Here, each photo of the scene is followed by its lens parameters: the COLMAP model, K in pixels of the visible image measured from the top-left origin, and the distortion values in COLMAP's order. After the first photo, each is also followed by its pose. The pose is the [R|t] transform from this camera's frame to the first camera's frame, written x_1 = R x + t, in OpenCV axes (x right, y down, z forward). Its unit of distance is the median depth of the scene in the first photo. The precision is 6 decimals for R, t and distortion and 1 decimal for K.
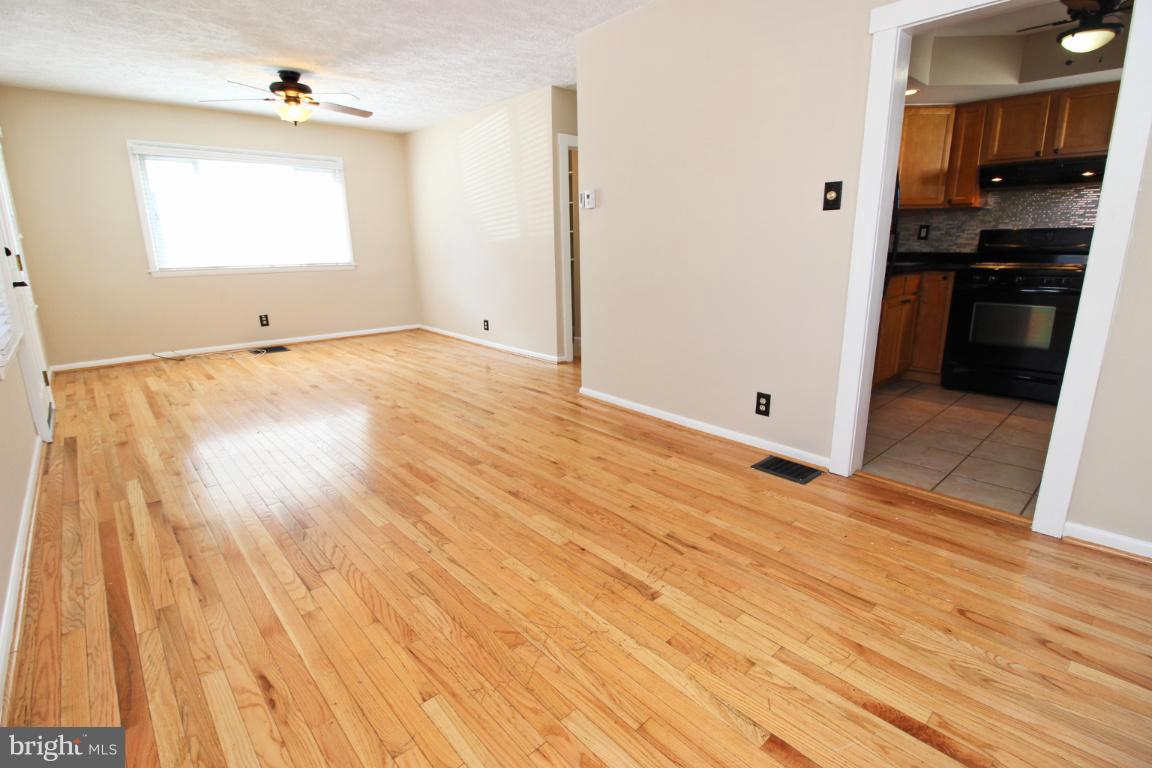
lens RADIAL K [[543.4, 0, 576.0], [0, 543.4, 384.0], [0, 0, 1]] dist [-0.001041, -0.009608]
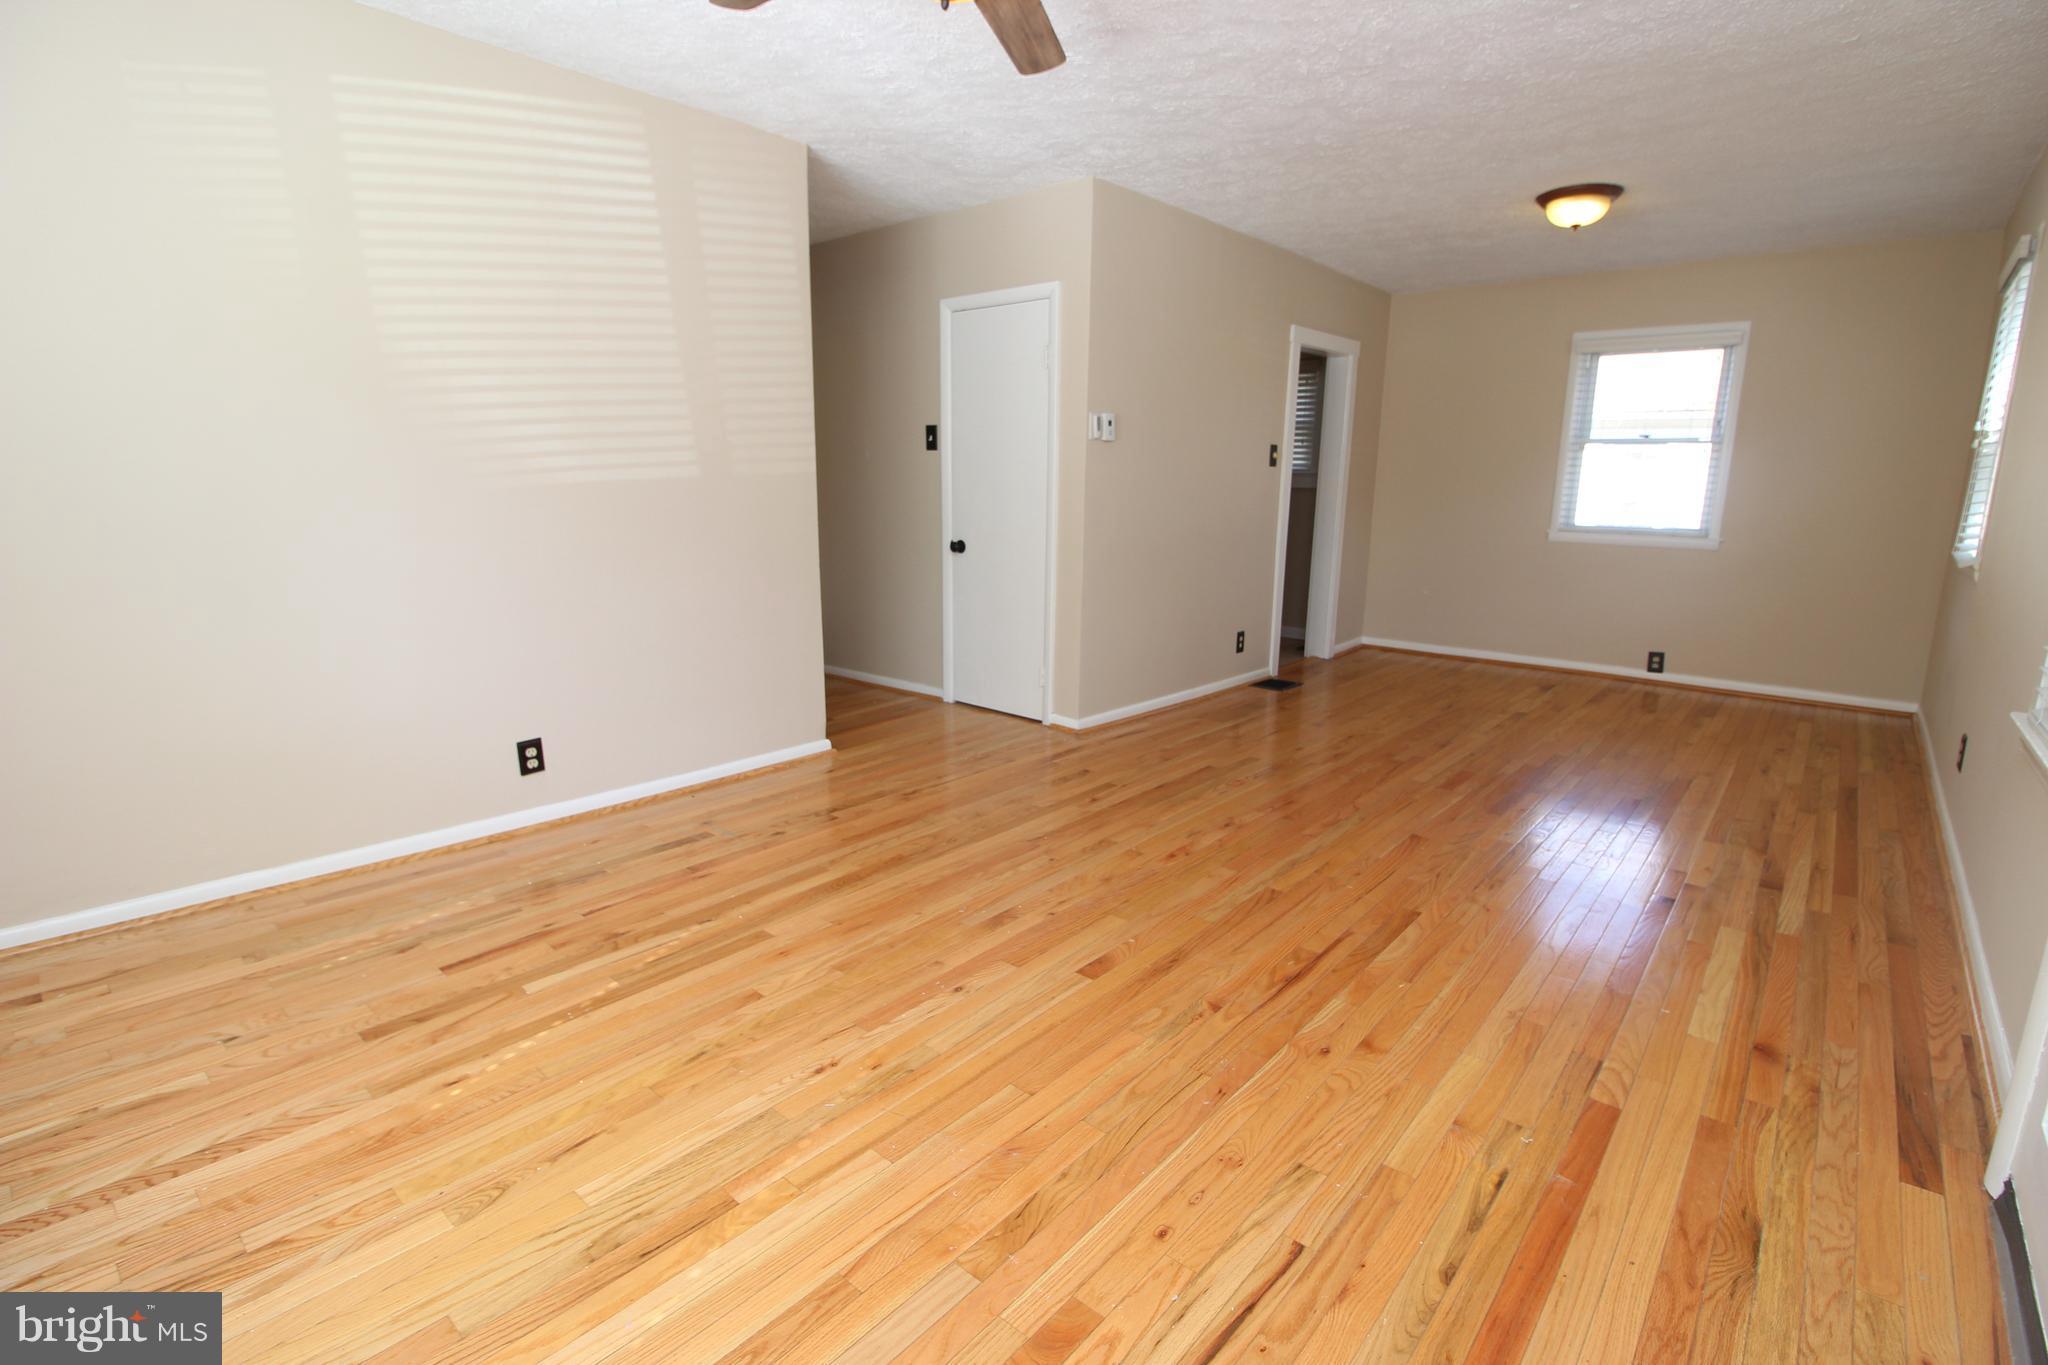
lens RADIAL K [[966.0, 0, 1024.0], [0, 966.0, 682.5], [0, 0, 1]] dist [-0.001041, -0.009608]
pose [[-0.128353, -0.192053, 0.972955, -1.362144], [0.243944, 0.944813, 0.218679, -0.378320], [-0.961258, 0.265414, -0.074419, 1.472717]]
